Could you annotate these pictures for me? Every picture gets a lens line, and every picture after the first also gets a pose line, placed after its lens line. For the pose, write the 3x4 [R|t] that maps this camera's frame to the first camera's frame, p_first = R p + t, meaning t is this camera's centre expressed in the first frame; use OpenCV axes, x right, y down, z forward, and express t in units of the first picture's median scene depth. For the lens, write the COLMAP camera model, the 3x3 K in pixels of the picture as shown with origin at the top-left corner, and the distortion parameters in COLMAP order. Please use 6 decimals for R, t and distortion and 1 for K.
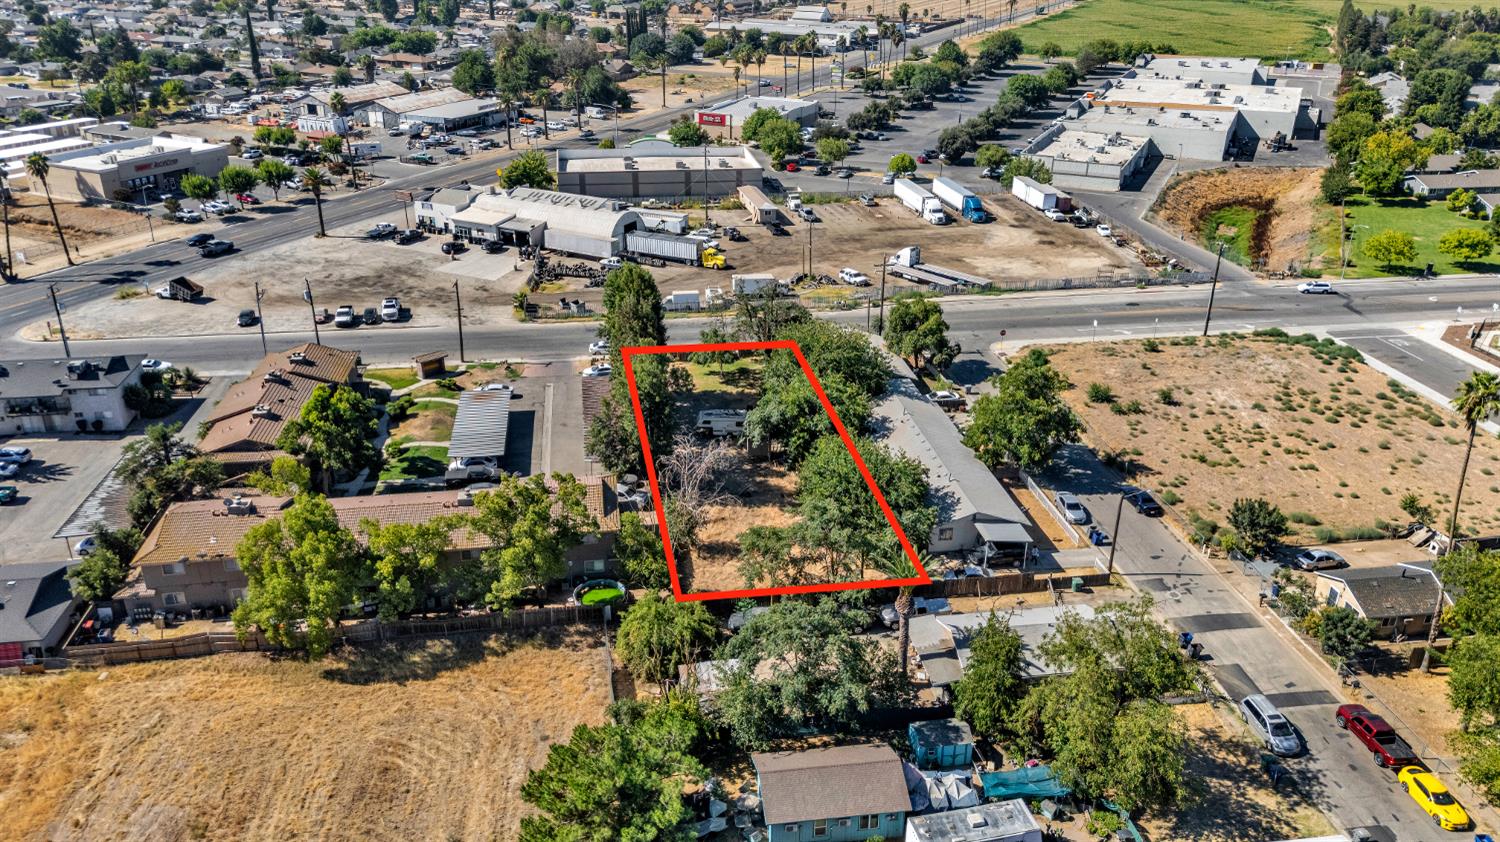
lens RADIAL K [[1104.0, 0, 750.0], [0, 1104.0, 421.0], [0, 0, 1]] dist [0.050081, -0.047364]
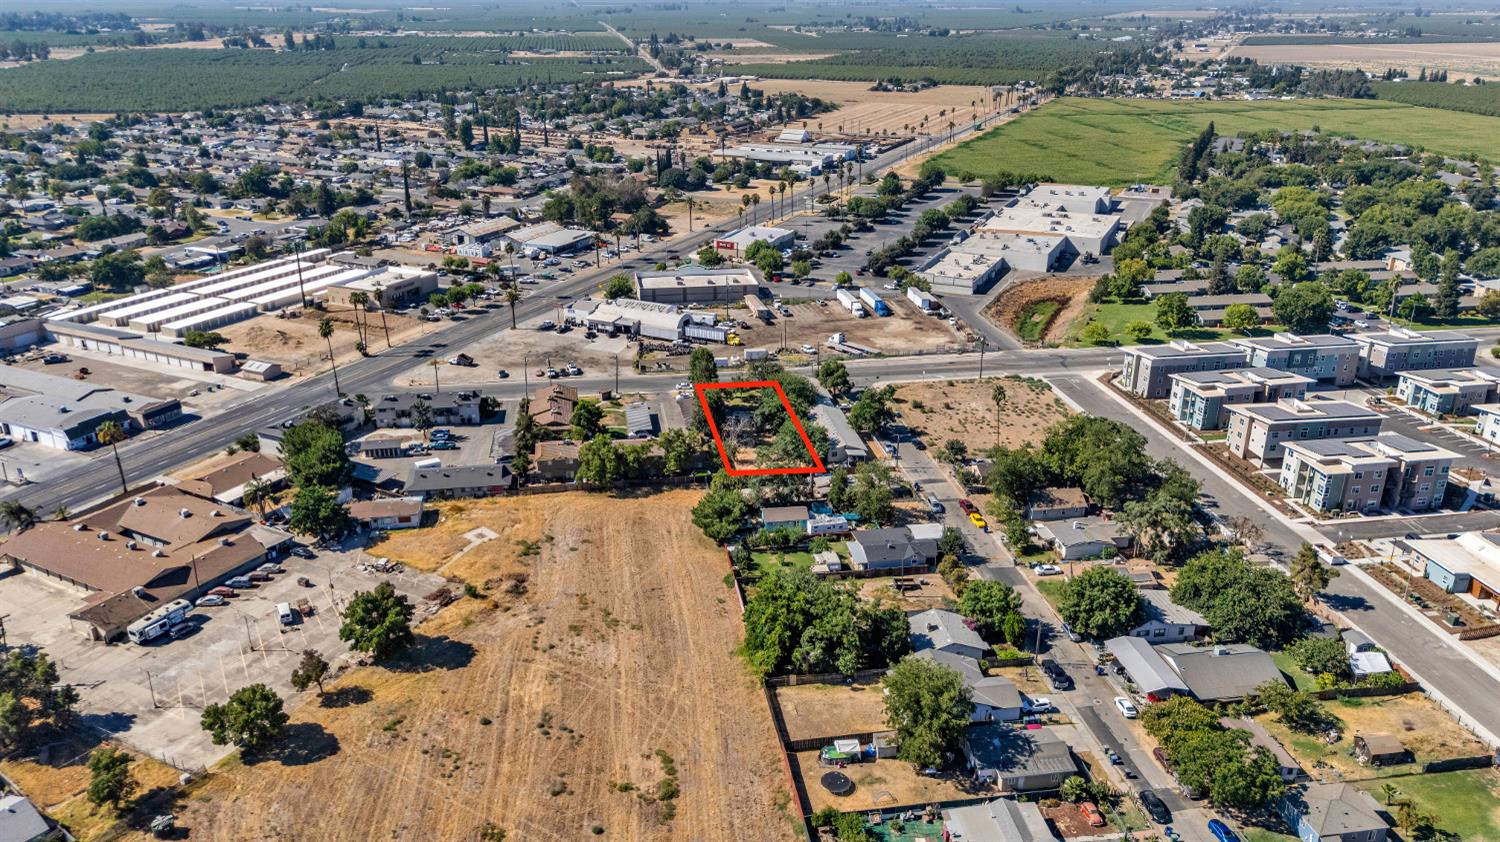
lens RADIAL K [[1104.0, 0, 750.0], [0, 1104.0, 421.0], [0, 0, 1]] dist [0.050081, -0.047364]
pose [[0.999944, -0.009261, 0.005145, -0.017414], [0.009515, 0.998616, -0.051725, 0.092580], [-0.004659, 0.051771, 0.998648, -0.918199]]
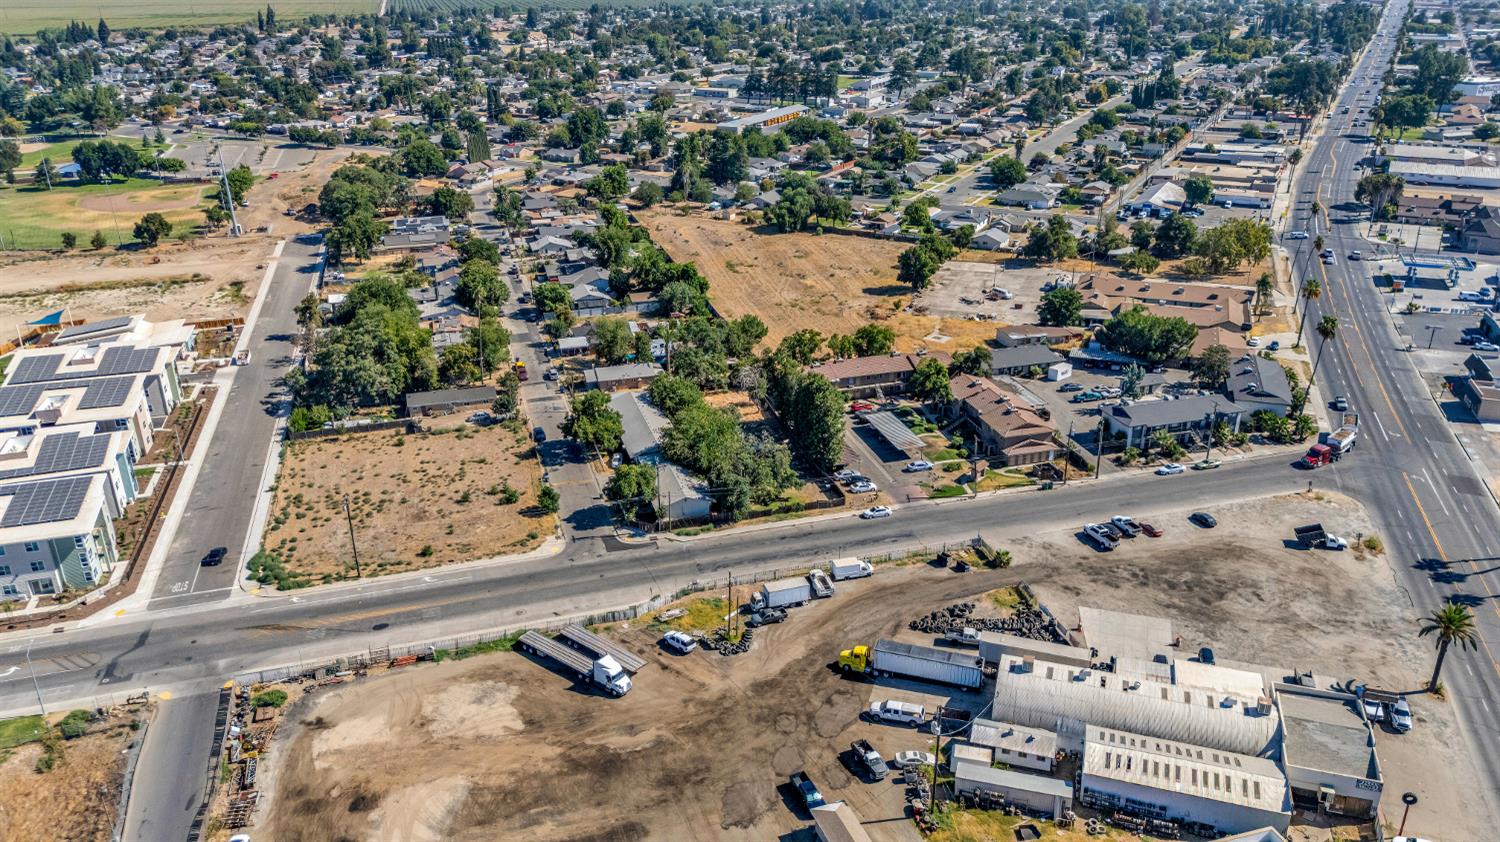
lens RADIAL K [[1104.0, 0, 750.0], [0, 1104.0, 421.0], [0, 0, 1]] dist [0.050081, -0.047364]
pose [[-0.991048, 0.052099, -0.122918, 0.143529], [-0.054865, 0.680426, 0.730760, -0.918055], [0.121709, 0.730962, -0.671477, 1.535313]]
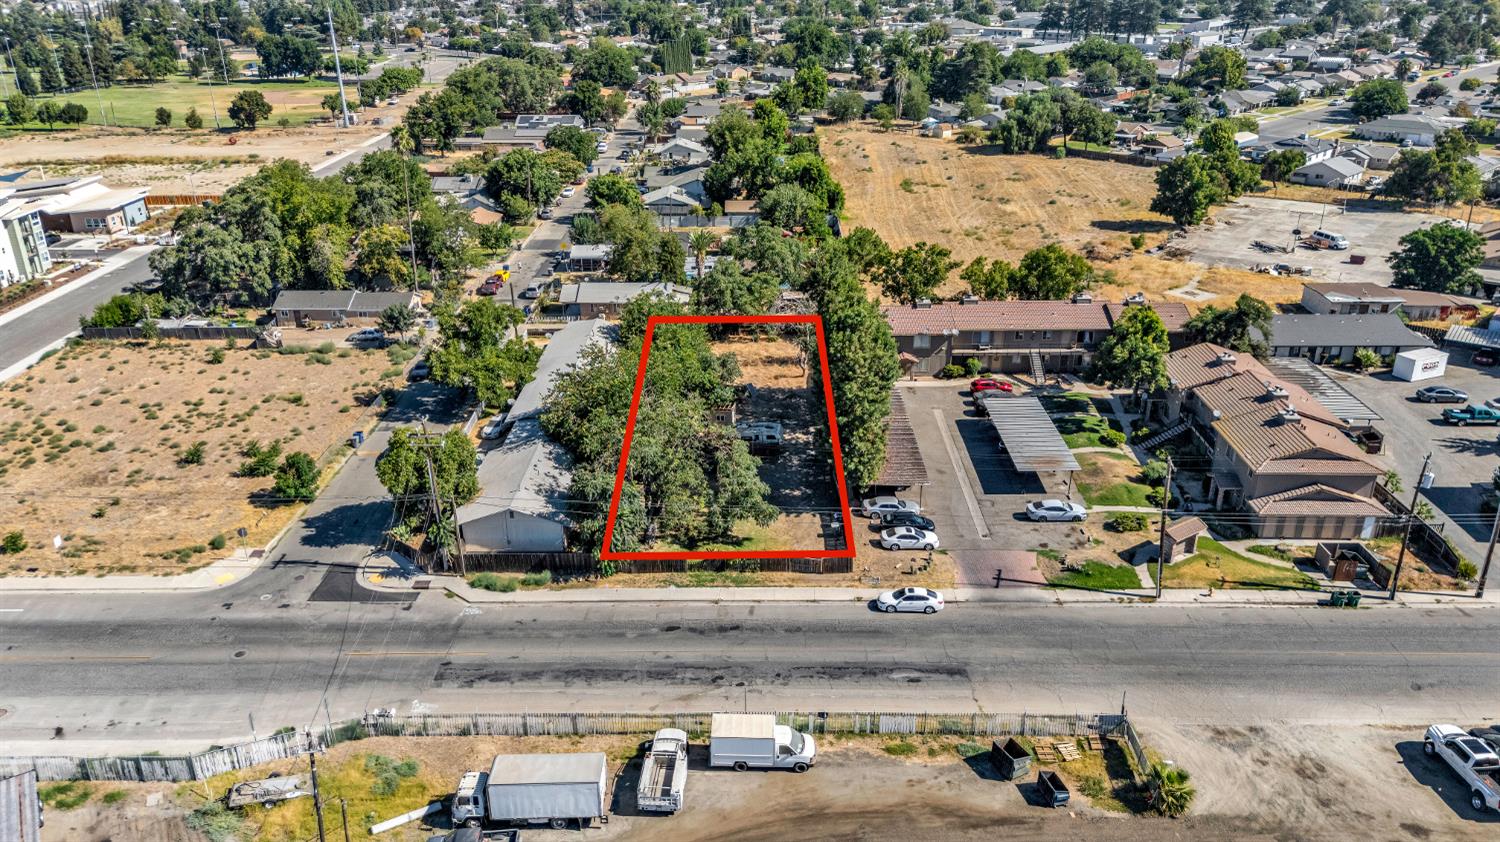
lens RADIAL K [[1104.0, 0, 750.0], [0, 1104.0, 421.0], [0, 0, 1]] dist [0.050081, -0.047364]
pose [[-0.986589, -0.064011, 0.150146, -0.111937], [0.066967, 0.680163, 0.729996, -0.475261], [-0.148852, 0.730261, -0.666755, 1.157166]]
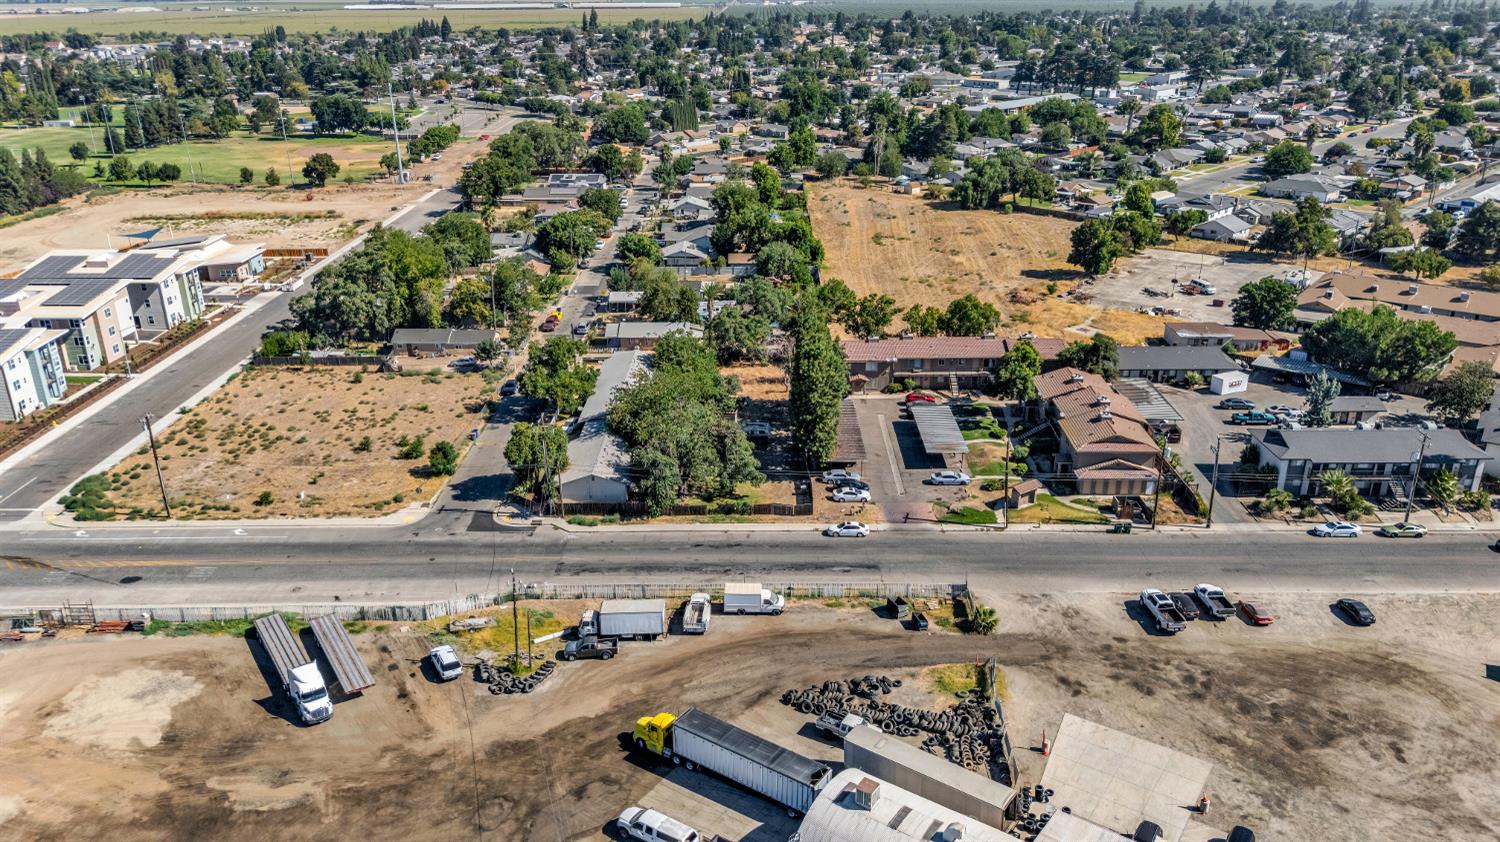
lens RADIAL K [[1104.0, 0, 750.0], [0, 1104.0, 421.0], [0, 0, 1]] dist [0.050081, -0.047364]
pose [[-0.986642, -0.059691, 0.151576, -0.158281], [0.067561, 0.696733, 0.714142, -0.669793], [-0.148235, 0.714843, -0.683393, 1.363261]]
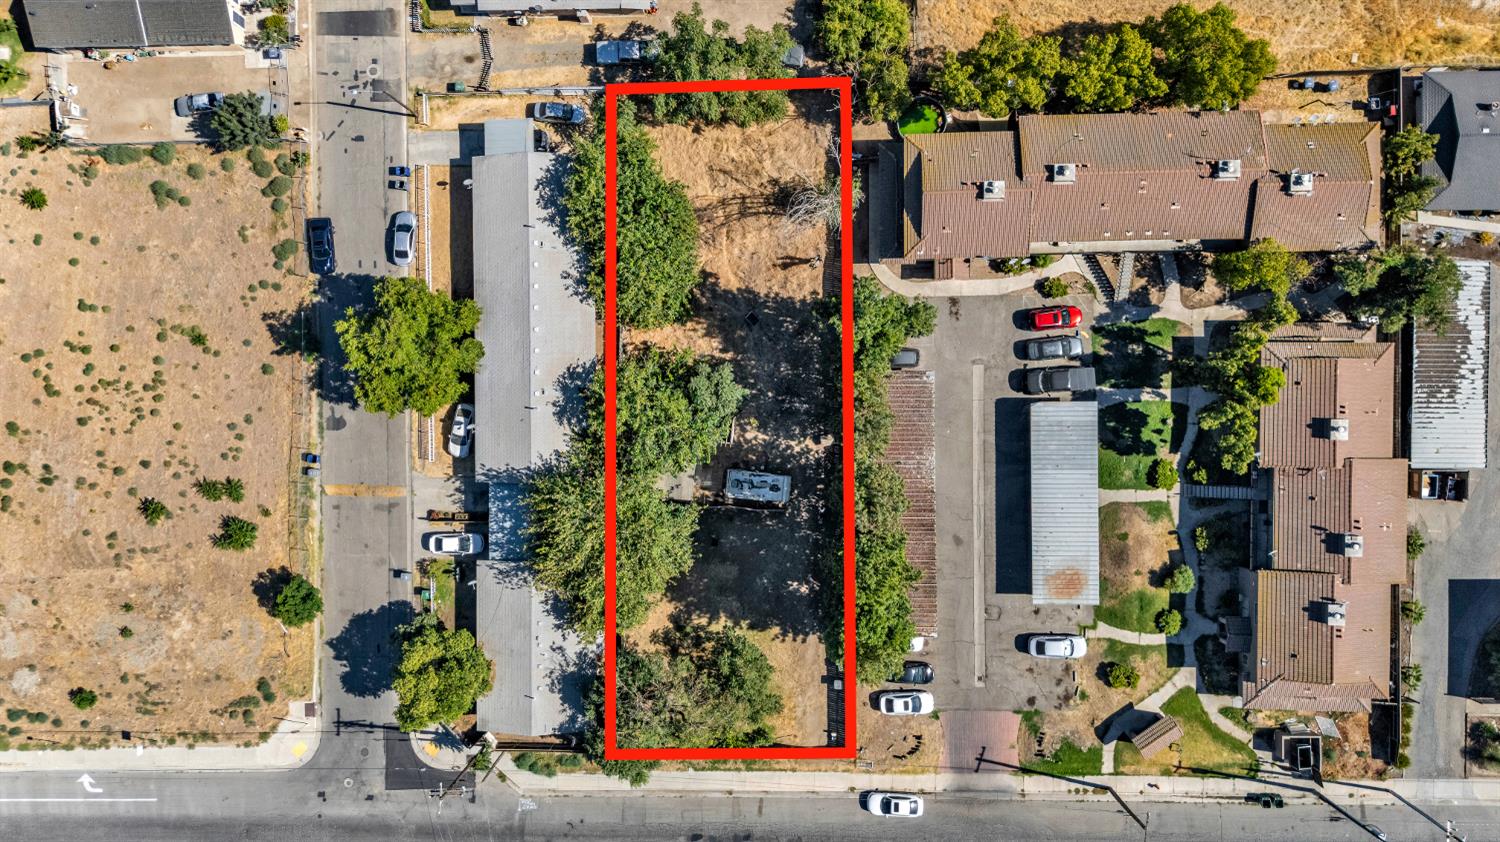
lens RADIAL K [[1104.0, 0, 750.0], [0, 1104.0, 421.0], [0, 0, 1]] dist [0.050081, -0.047364]
pose [[-0.988873, -0.145451, 0.031212, -0.027623], [0.089648, -0.415225, 0.905291, -0.506734], [-0.118716, 0.898016, 0.423644, 0.460610]]
